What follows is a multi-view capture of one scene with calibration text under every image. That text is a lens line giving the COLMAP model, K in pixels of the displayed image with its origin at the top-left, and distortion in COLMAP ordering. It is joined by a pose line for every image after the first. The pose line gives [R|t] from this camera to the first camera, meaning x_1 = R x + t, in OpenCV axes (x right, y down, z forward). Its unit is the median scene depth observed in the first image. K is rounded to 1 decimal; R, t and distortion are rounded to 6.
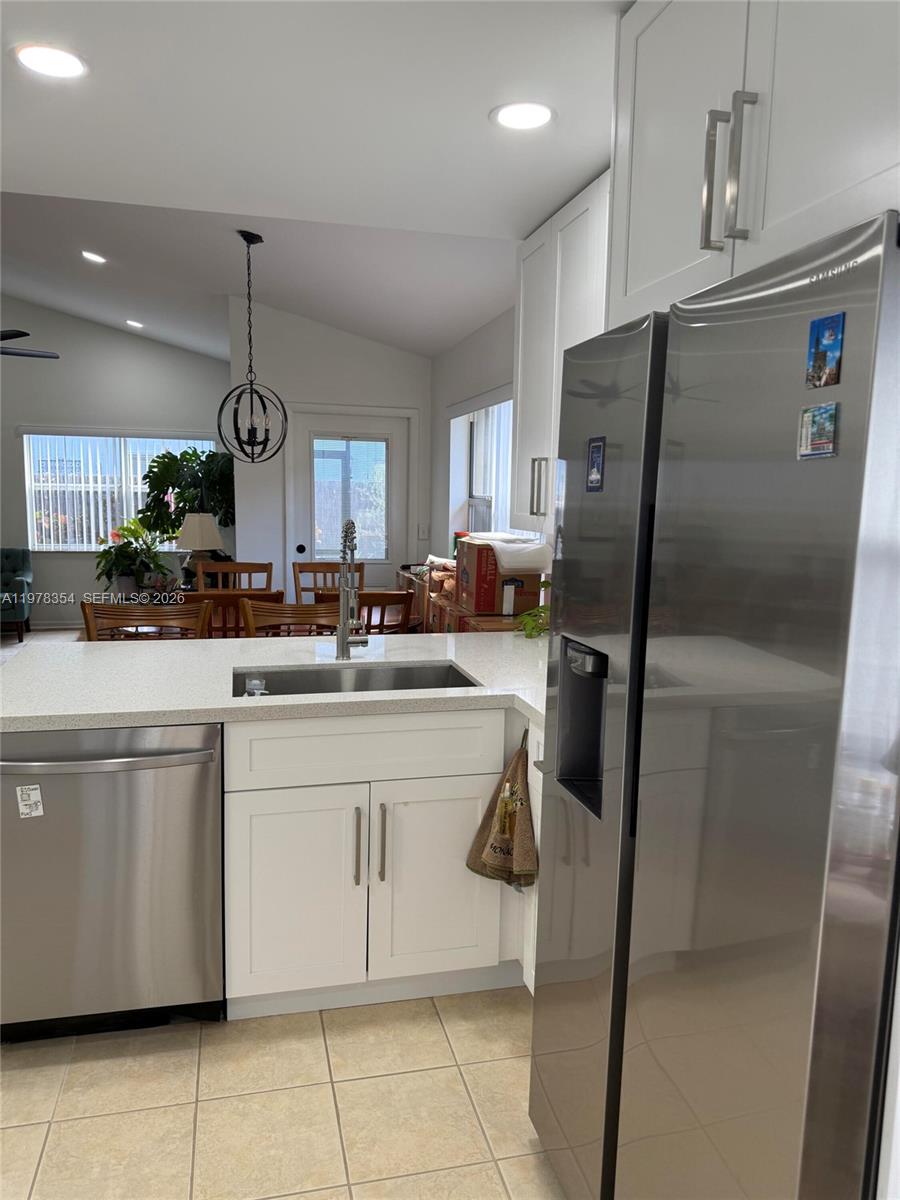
lens RADIAL K [[849.3, 0, 449.2], [0, 849.3, 600.3], [0, 0, 1]] dist [0.047243, -0.008289]
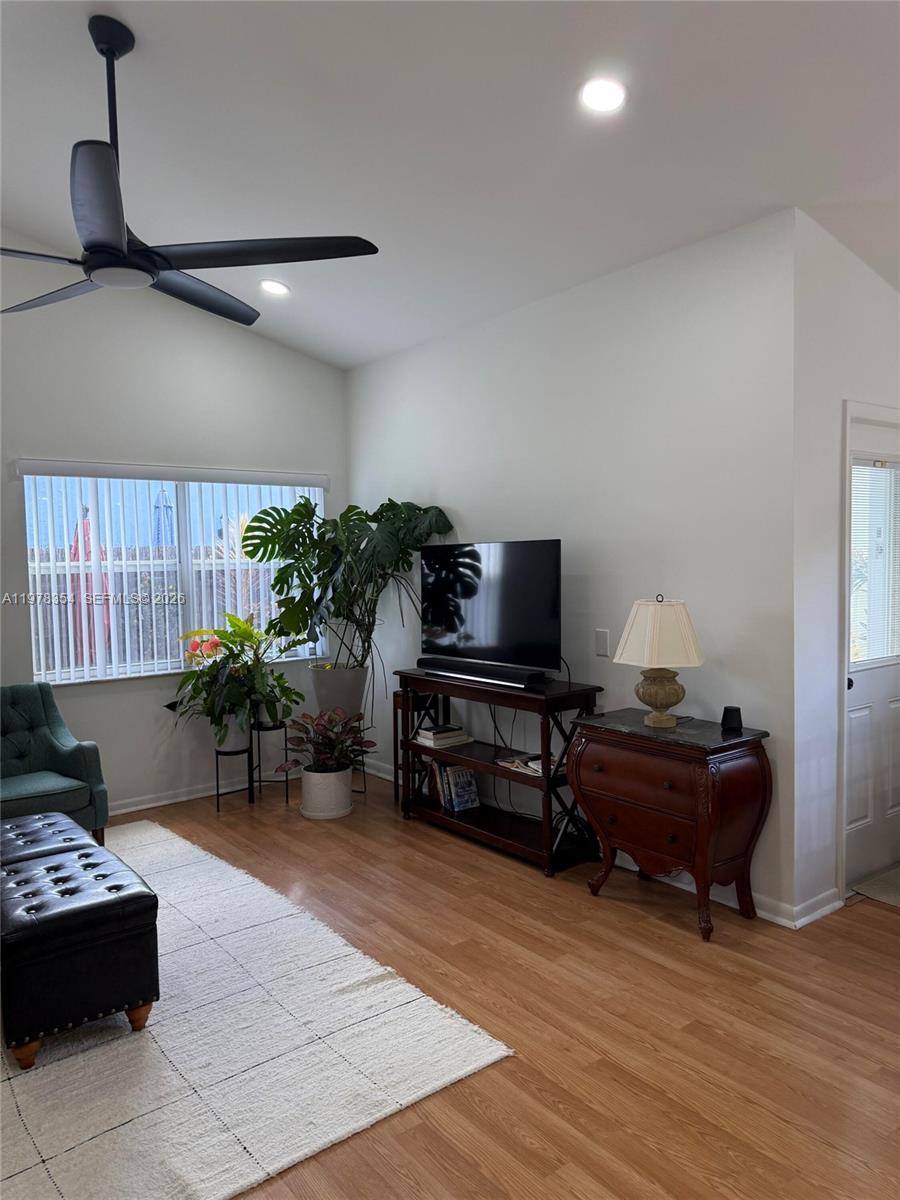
lens RADIAL K [[849.3, 0, 449.8], [0, 849.3, 606.0], [0, 0, 1]] dist [0.047243, -0.008289]
pose [[0.915263, -0.054545, 0.399147, -0.464689], [0.083774, 0.994902, -0.056141, -0.055819], [-0.394050, 0.084821, 0.915167, 0.396837]]
